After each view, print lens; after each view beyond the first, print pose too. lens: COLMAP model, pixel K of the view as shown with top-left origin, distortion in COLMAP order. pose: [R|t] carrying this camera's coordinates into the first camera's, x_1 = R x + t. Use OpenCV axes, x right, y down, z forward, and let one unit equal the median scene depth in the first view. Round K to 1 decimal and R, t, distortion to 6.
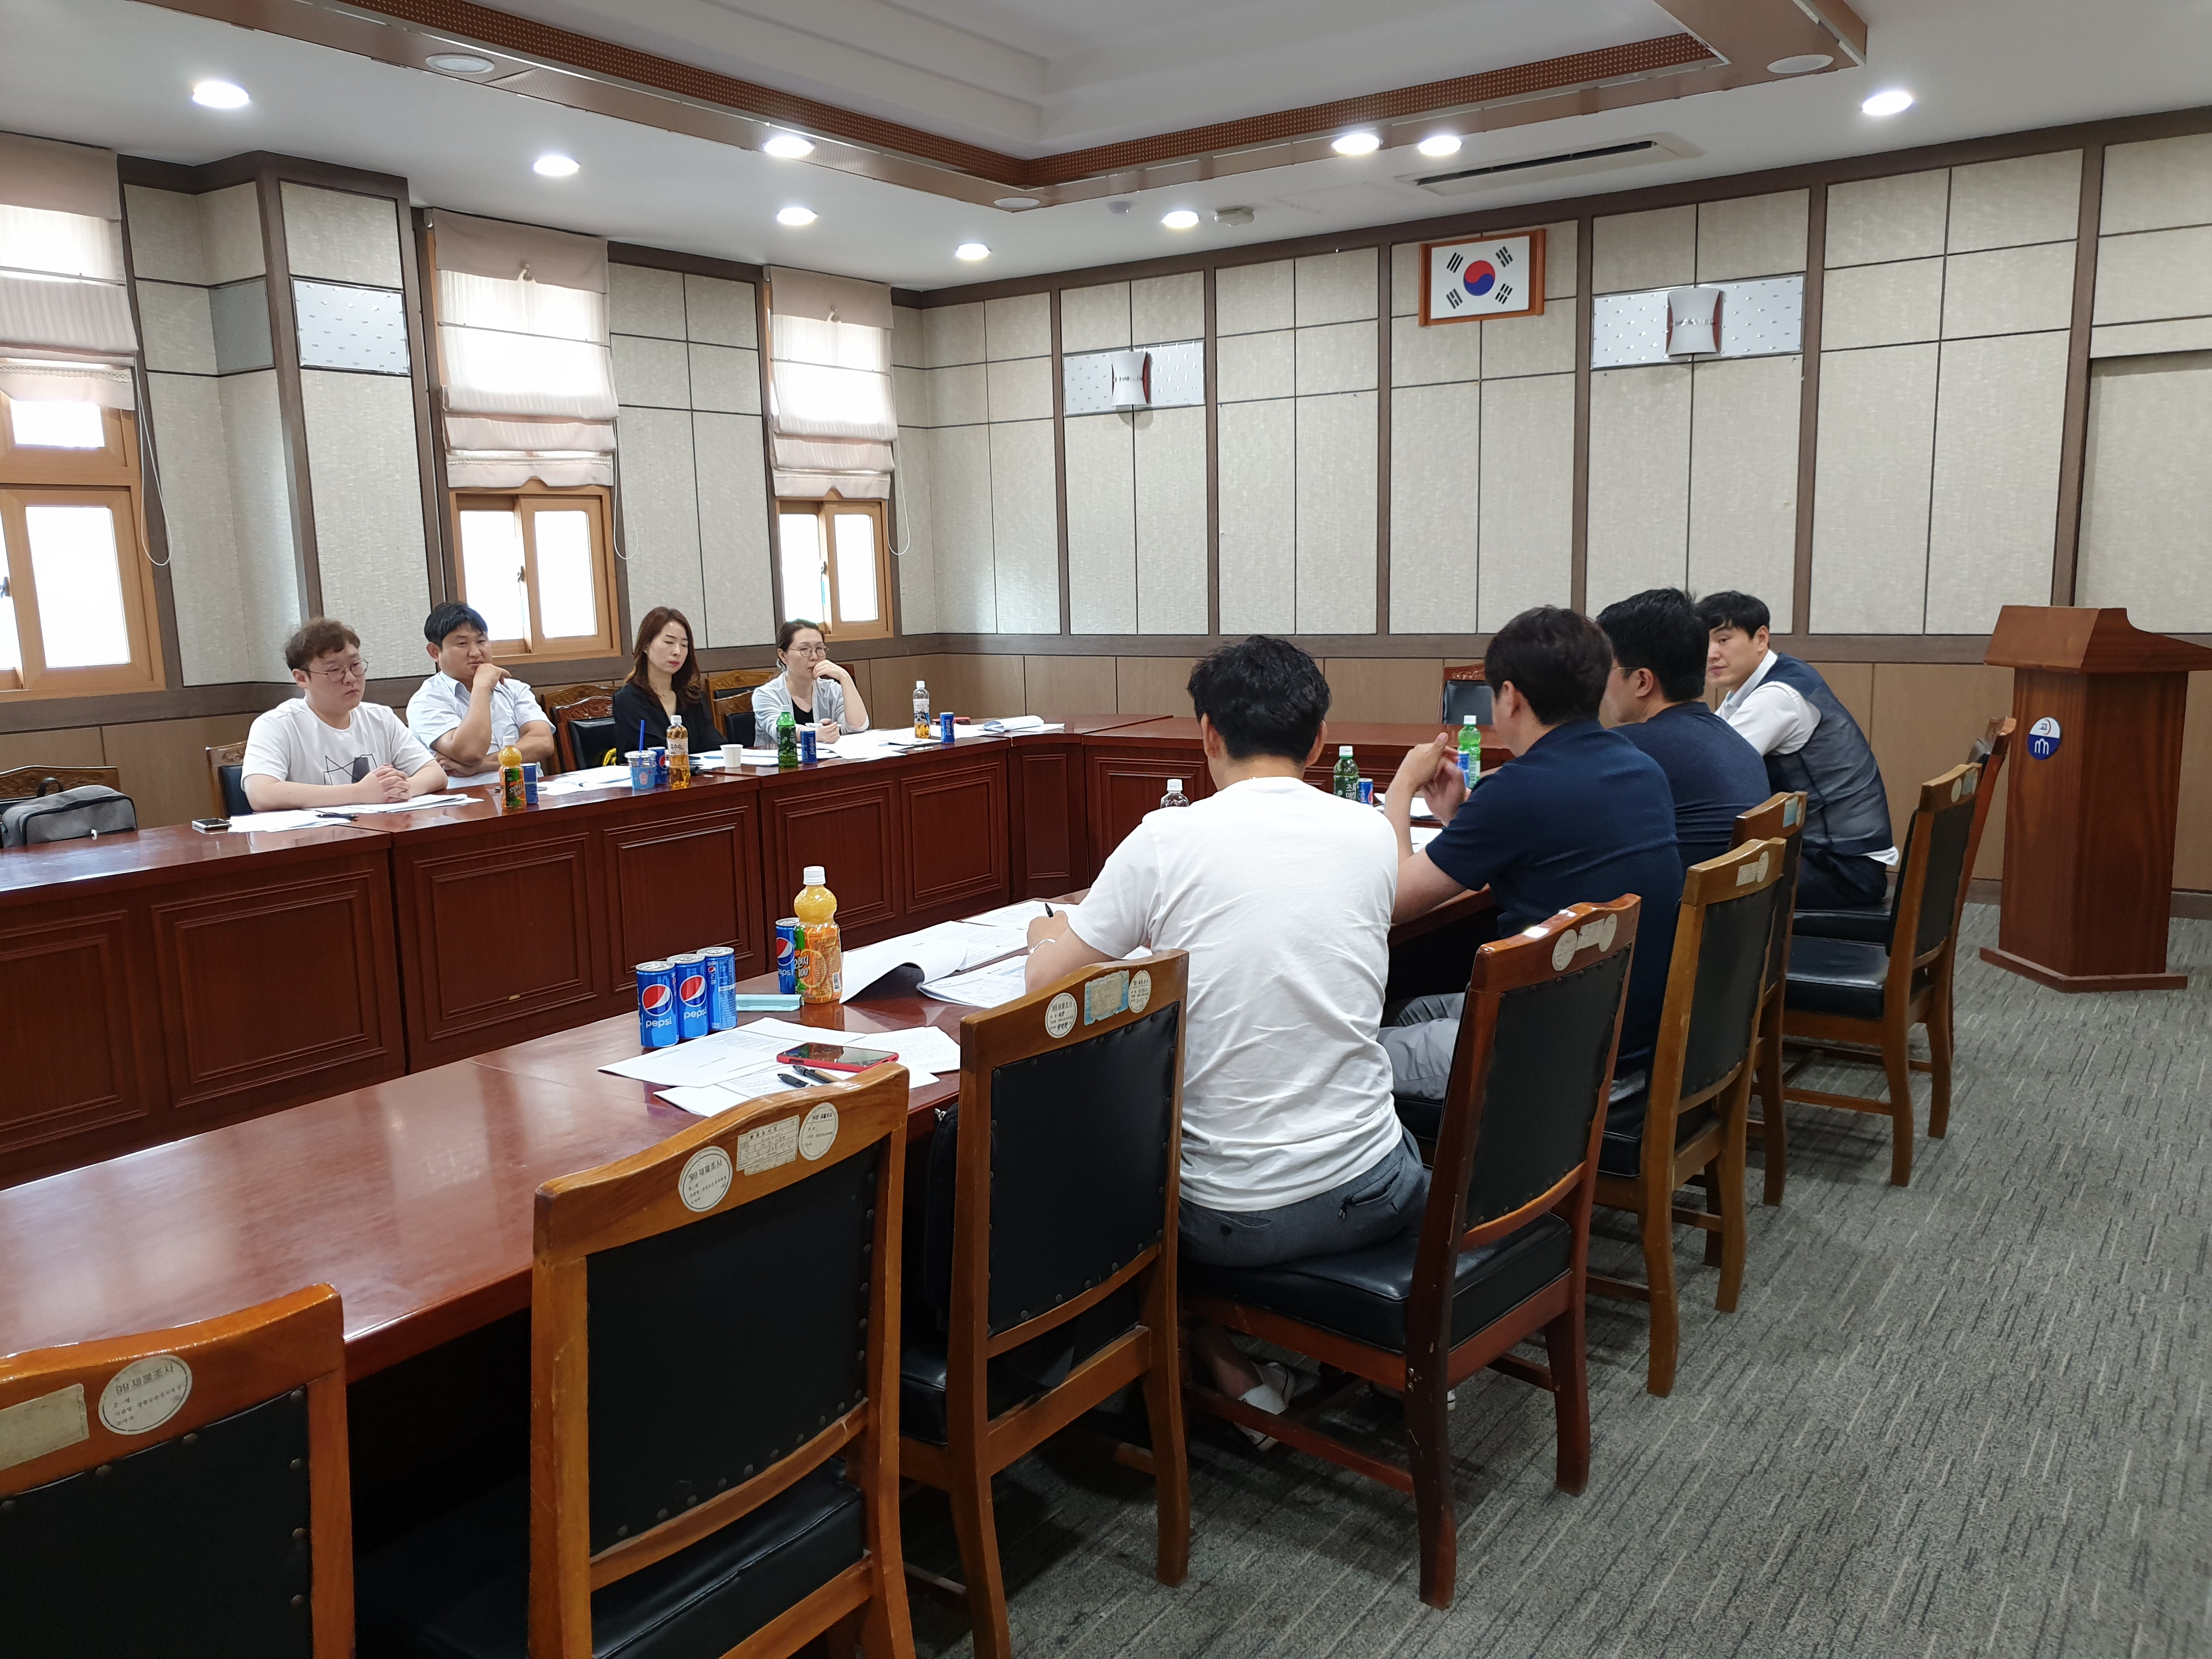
lens RADIAL K [[1703.4, 0, 1106.0], [0, 1703.4, 829.5], [0, 0, 1]] dist [-0.004381, 0.063354]
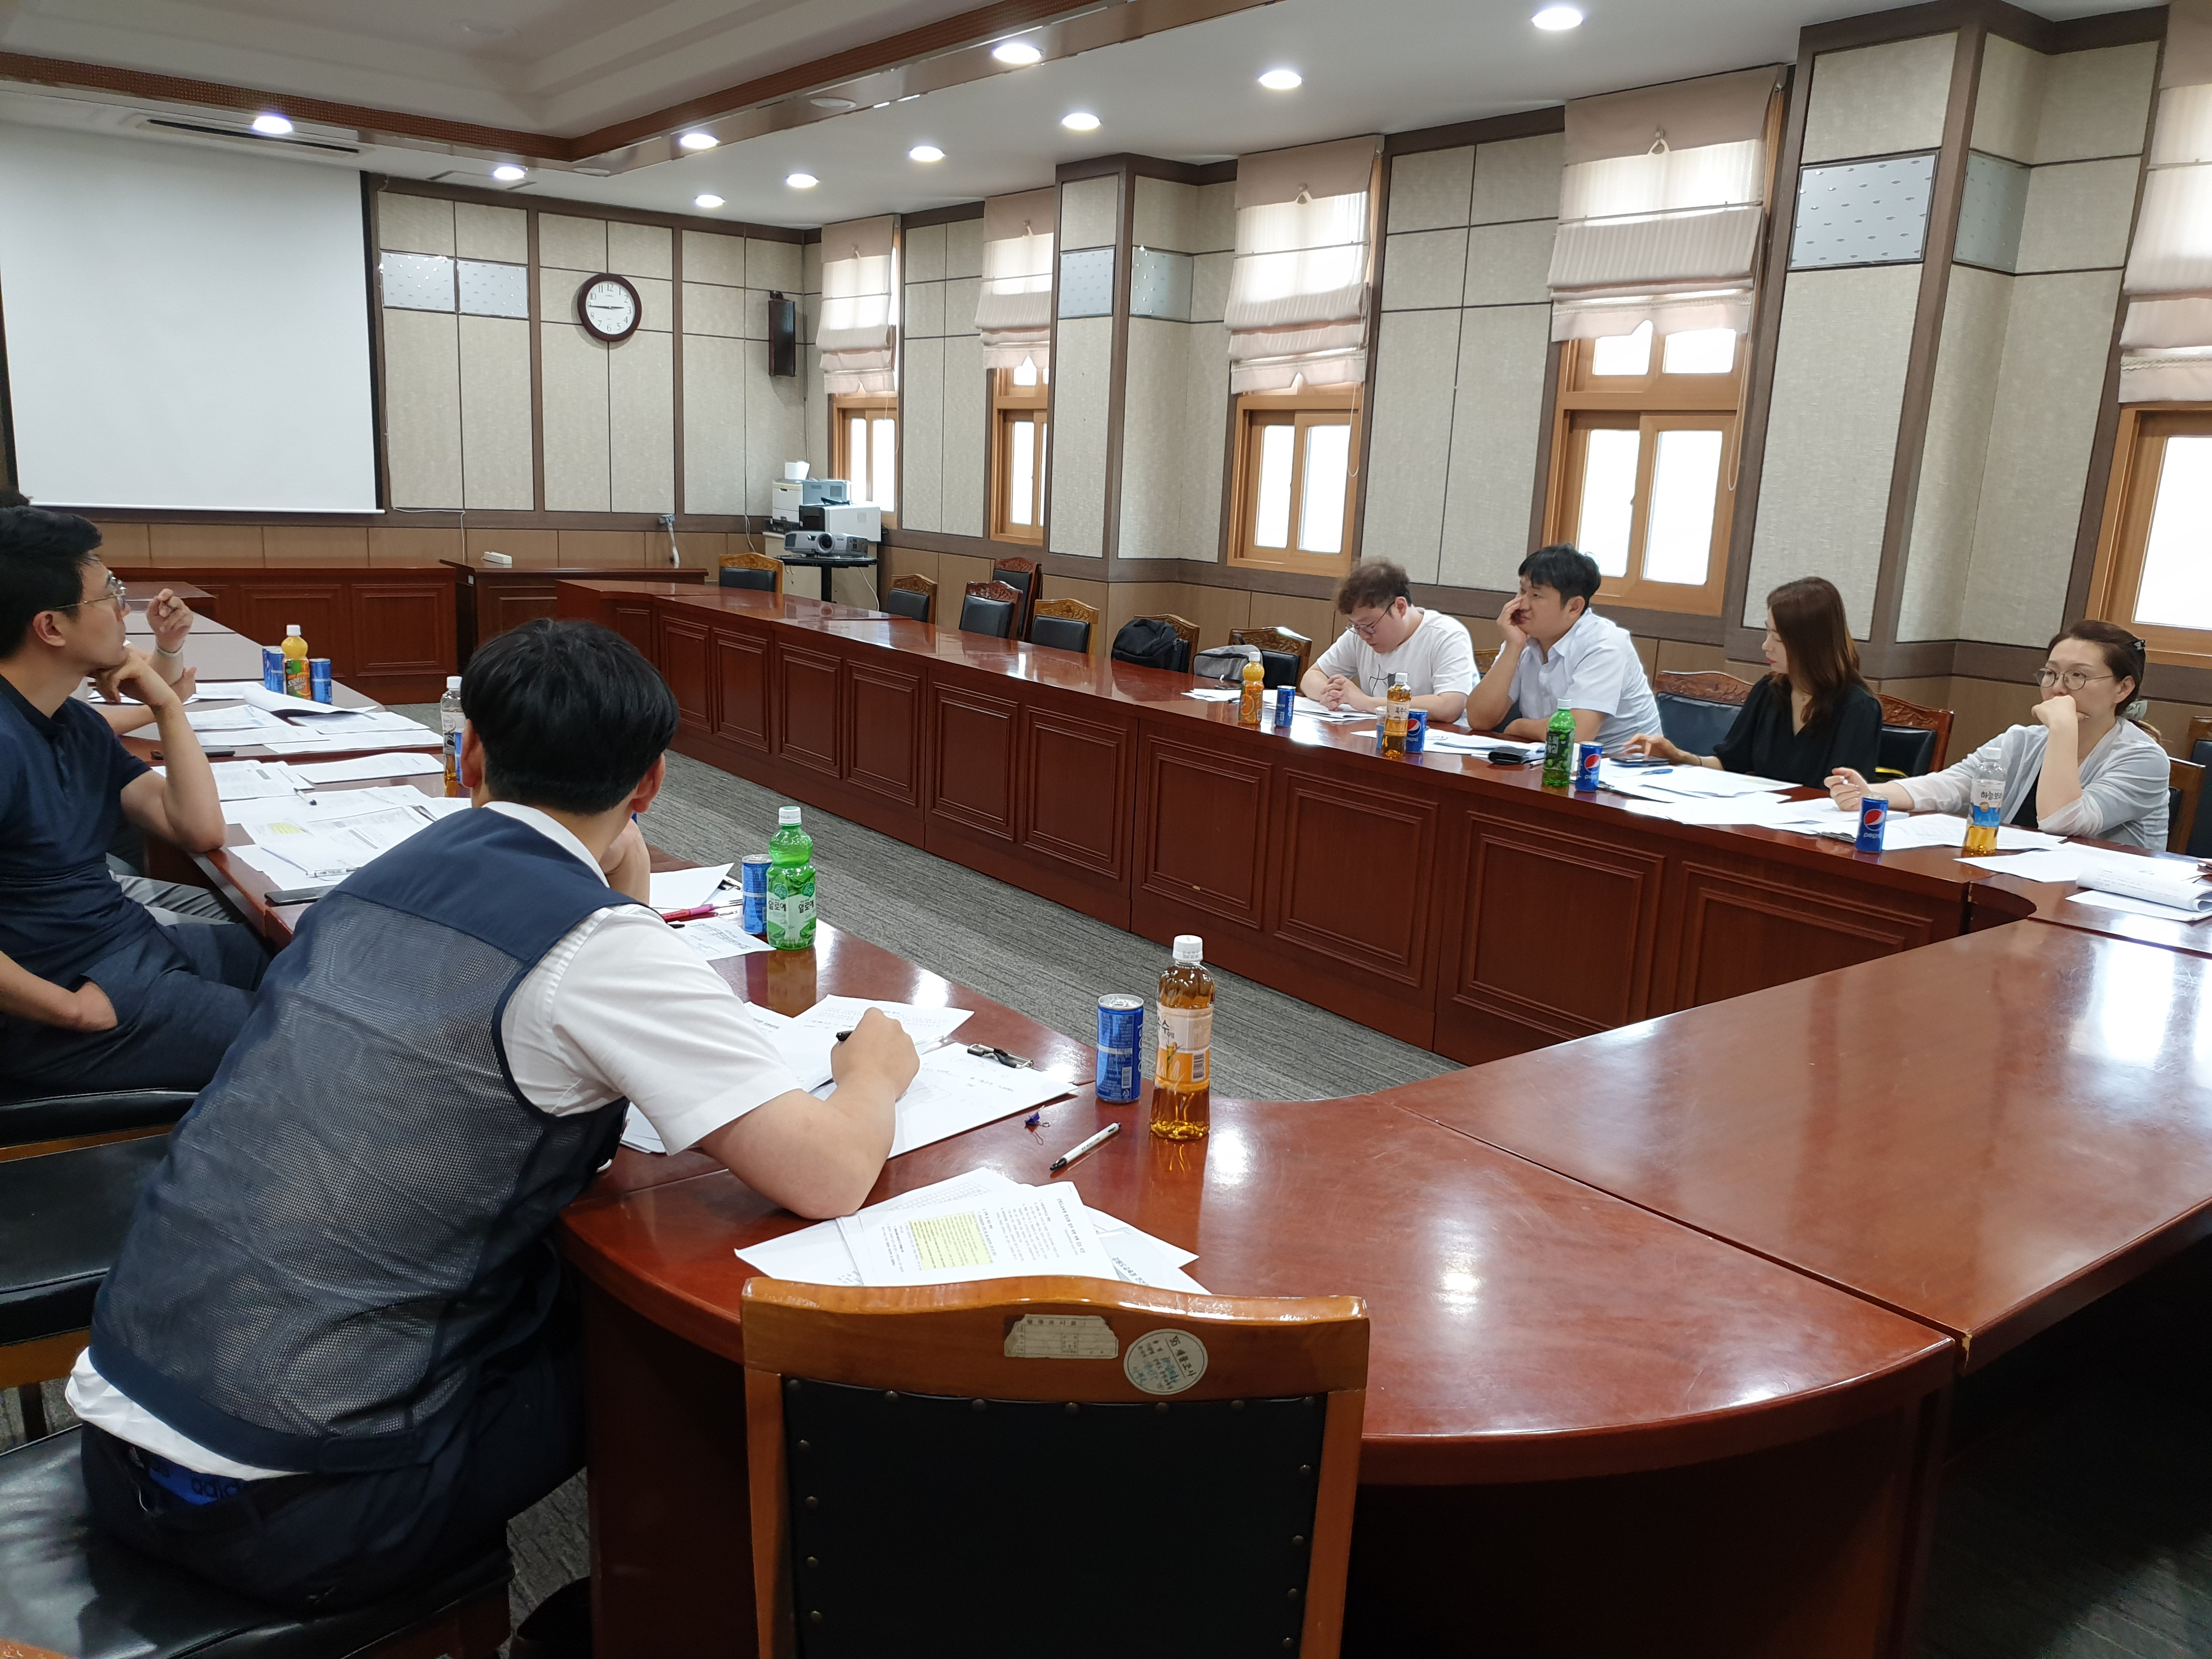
lens RADIAL K [[1703.4, 0, 1106.0], [0, 1703.4, 829.5], [0, 0, 1]] dist [-0.004381, 0.063354]
pose [[-0.292180, 0.213019, -0.932338, 0.533165], [-0.193475, 0.941555, 0.275757, -0.177556], [0.936589, 0.260954, -0.233889, 0.975702]]
